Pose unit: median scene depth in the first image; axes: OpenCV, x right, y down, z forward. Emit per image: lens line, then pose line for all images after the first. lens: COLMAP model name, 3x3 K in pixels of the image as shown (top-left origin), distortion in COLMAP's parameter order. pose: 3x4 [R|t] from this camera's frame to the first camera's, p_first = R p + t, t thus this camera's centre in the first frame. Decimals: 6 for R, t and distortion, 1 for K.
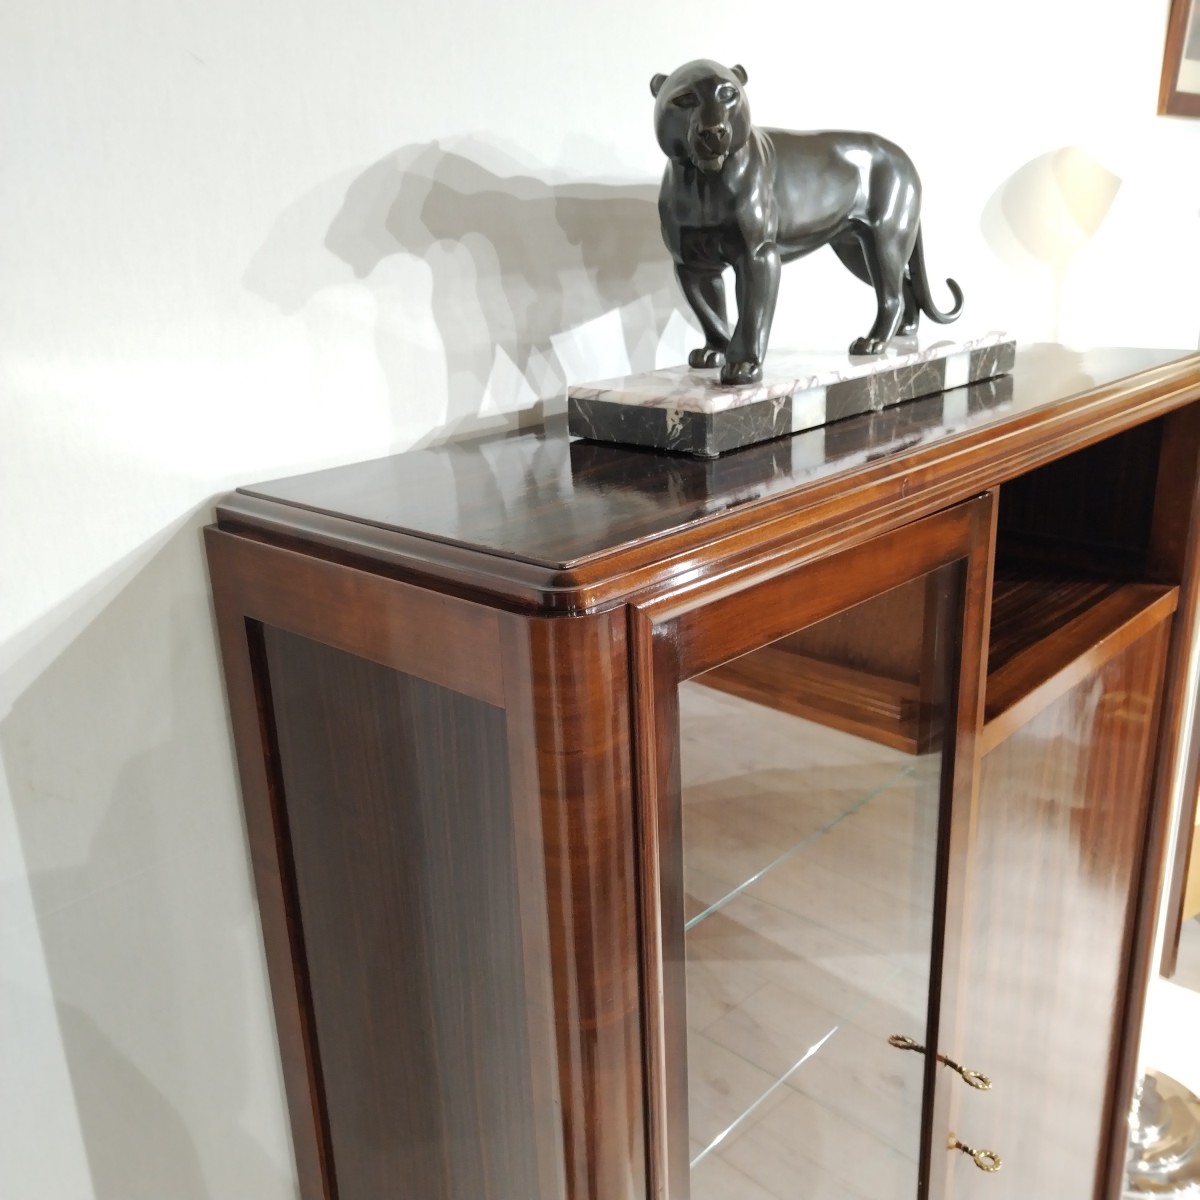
lens RADIAL K [[1178.8, 0, 600.0], [0, 1178.8, 600.0], [0, 0, 1]] dist [0.029940, -0.038392]
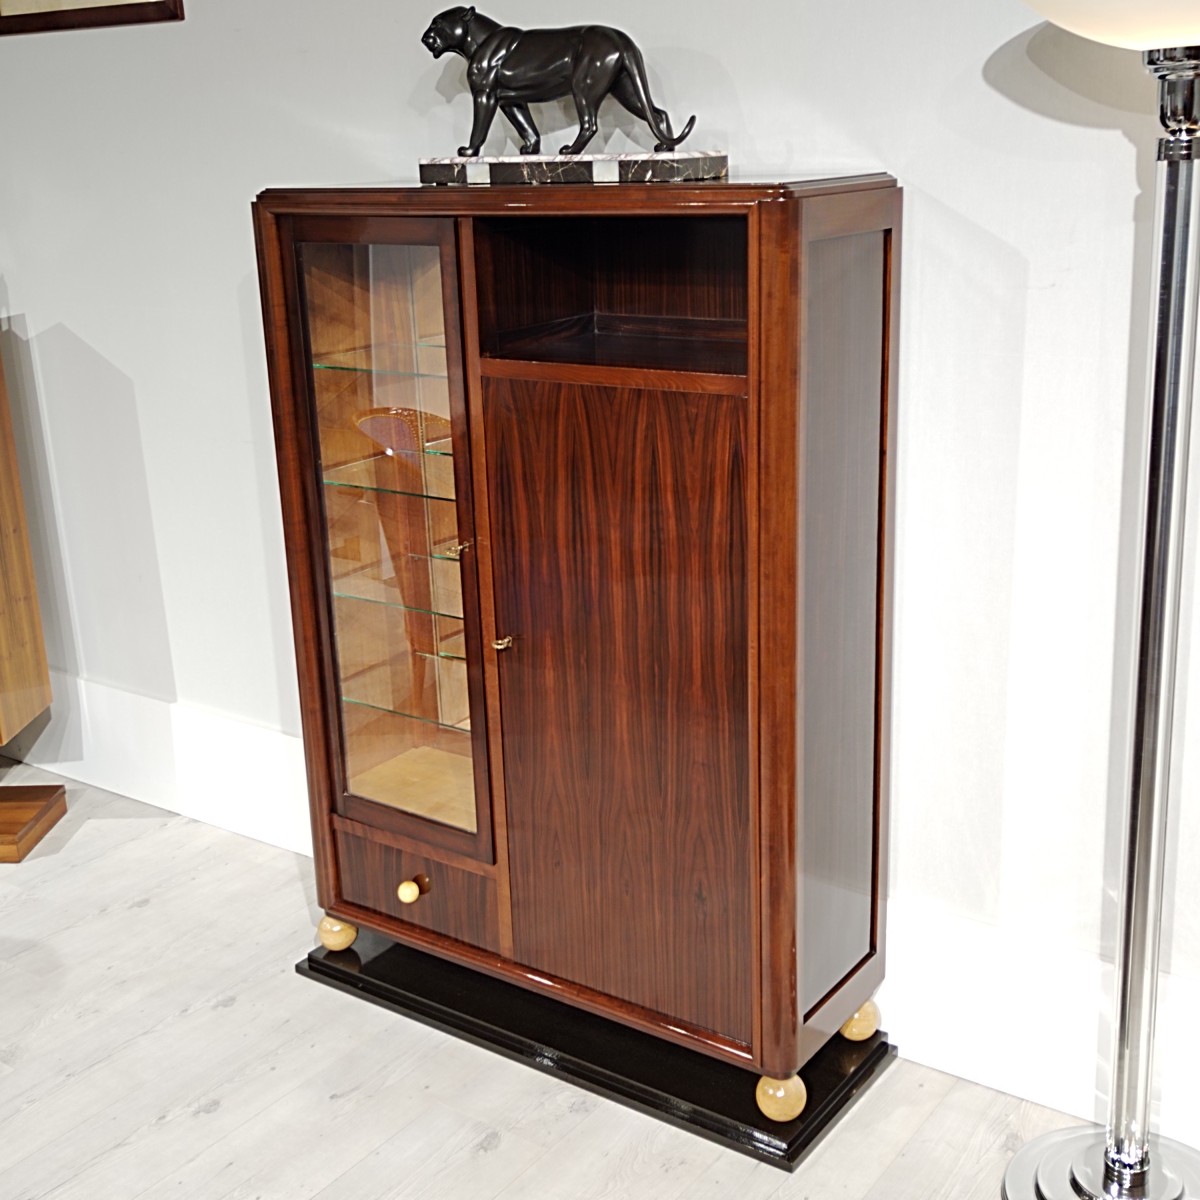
lens RADIAL K [[1519.3, 0, 600.0], [0, 1519.3, 600.0], [0, 0, 1]] dist [0.114085, -0.352493]
pose [[0.127111, 0.320928, -0.938535, 2.806045], [-0.286508, 0.917757, 0.275020, -0.263367], [0.949608, 0.233940, 0.208606, 0.799625]]
